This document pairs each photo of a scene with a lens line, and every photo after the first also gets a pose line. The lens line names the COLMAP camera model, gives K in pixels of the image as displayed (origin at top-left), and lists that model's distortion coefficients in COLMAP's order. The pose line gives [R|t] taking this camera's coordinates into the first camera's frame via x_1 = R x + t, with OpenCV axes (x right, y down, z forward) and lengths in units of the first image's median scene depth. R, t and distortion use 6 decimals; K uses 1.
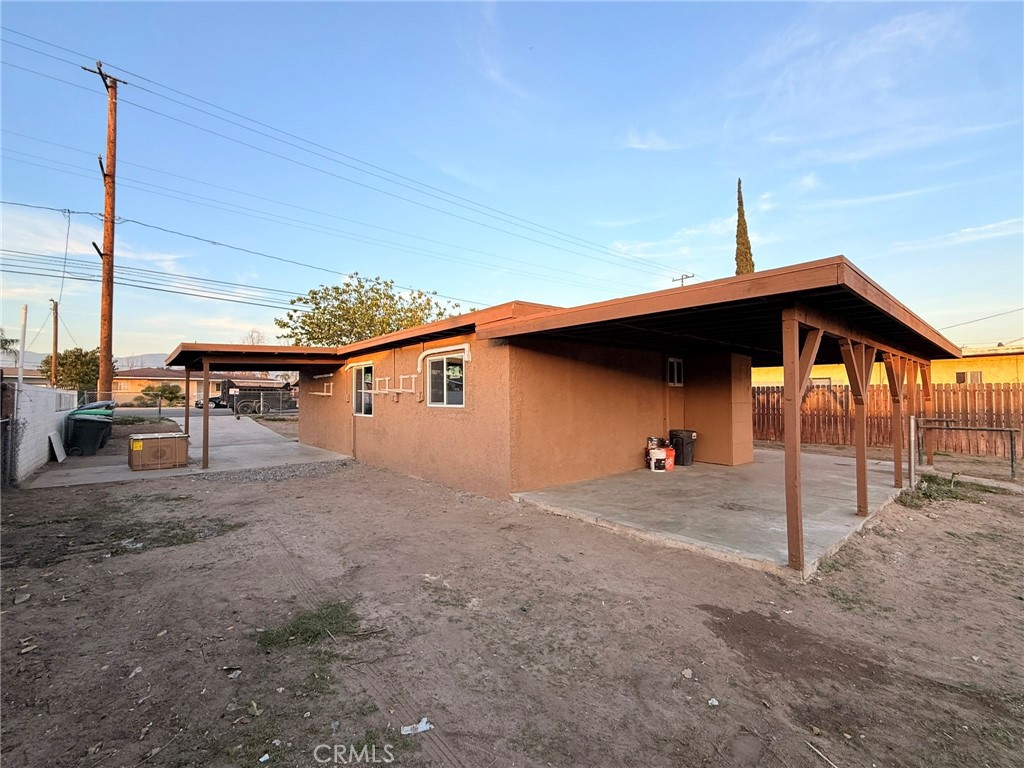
lens RADIAL K [[433.4, 0, 512.9], [0, 433.4, 386.2], [0, 0, 1]] dist [0.000602, -0.000128]
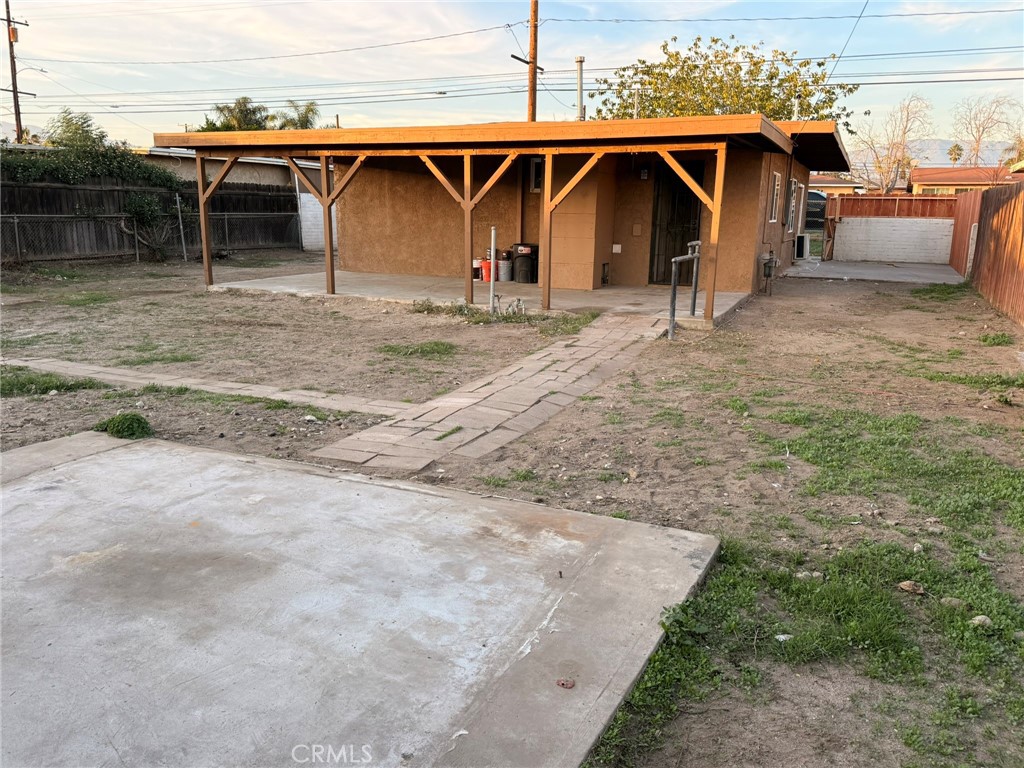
lens RADIAL K [[775.1, 0, 506.8], [0, 775.1, 386.6], [0, 0, 1]] dist [0.045434, -0.041205]
pose [[0.409433, 0.211232, -0.887550, 2.052363], [0.009103, 0.971834, 0.235491, 0.013712], [0.912295, -0.104497, 0.395978, 0.335844]]
